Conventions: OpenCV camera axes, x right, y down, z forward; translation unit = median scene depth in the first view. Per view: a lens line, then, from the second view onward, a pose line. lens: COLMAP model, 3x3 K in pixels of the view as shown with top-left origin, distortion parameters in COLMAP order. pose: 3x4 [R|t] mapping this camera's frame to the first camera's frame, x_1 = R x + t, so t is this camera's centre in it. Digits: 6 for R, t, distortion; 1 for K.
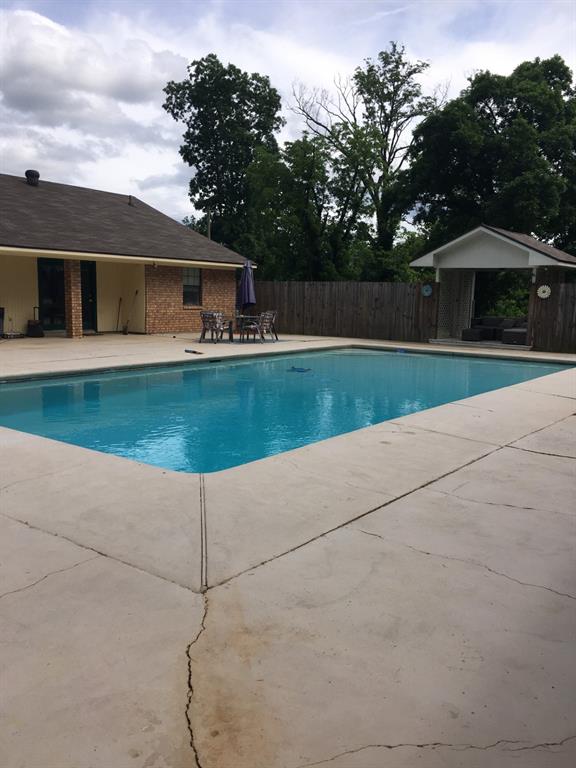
lens RADIAL K [[656.8, 0, 290.4], [0, 656.8, 385.8], [0, 0, 1]] dist [0.050955, -0.049075]
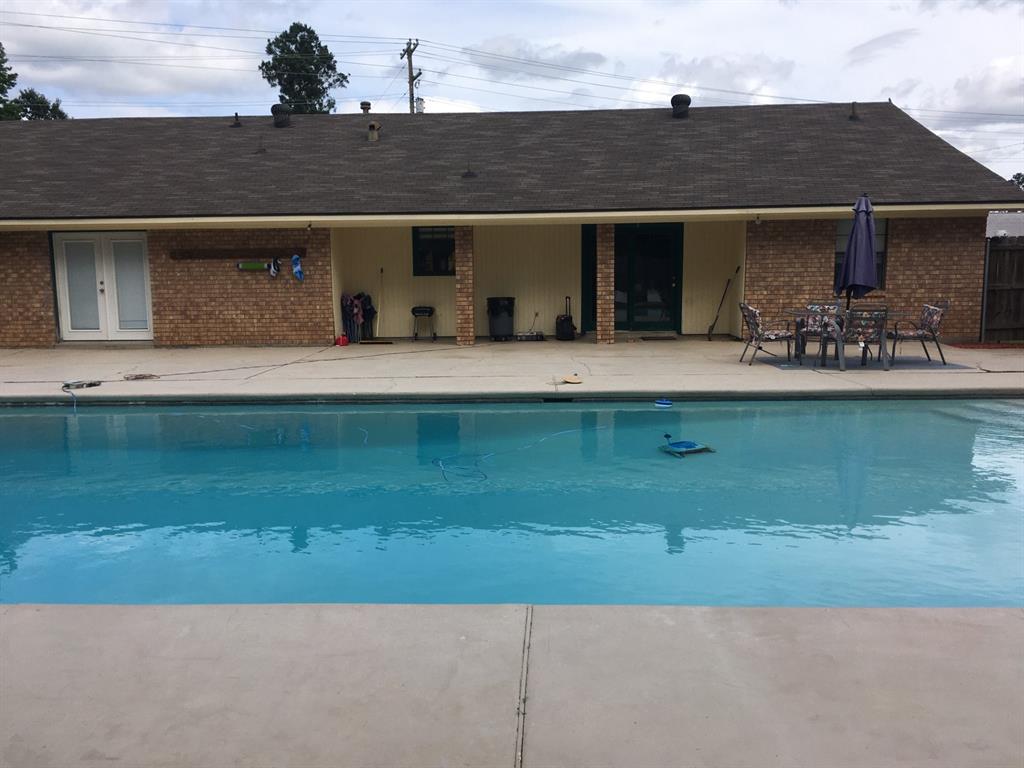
lens RADIAL K [[875.7, 0, 512.8], [0, 875.7, 387.4], [0, 0, 1]] dist [0.050955, -0.049075]
pose [[0.579818, 0.079836, -0.810825, 0.298956], [-0.087047, 0.995562, 0.035778, -0.047678], [0.810082, 0.049835, 0.584194, 0.385578]]
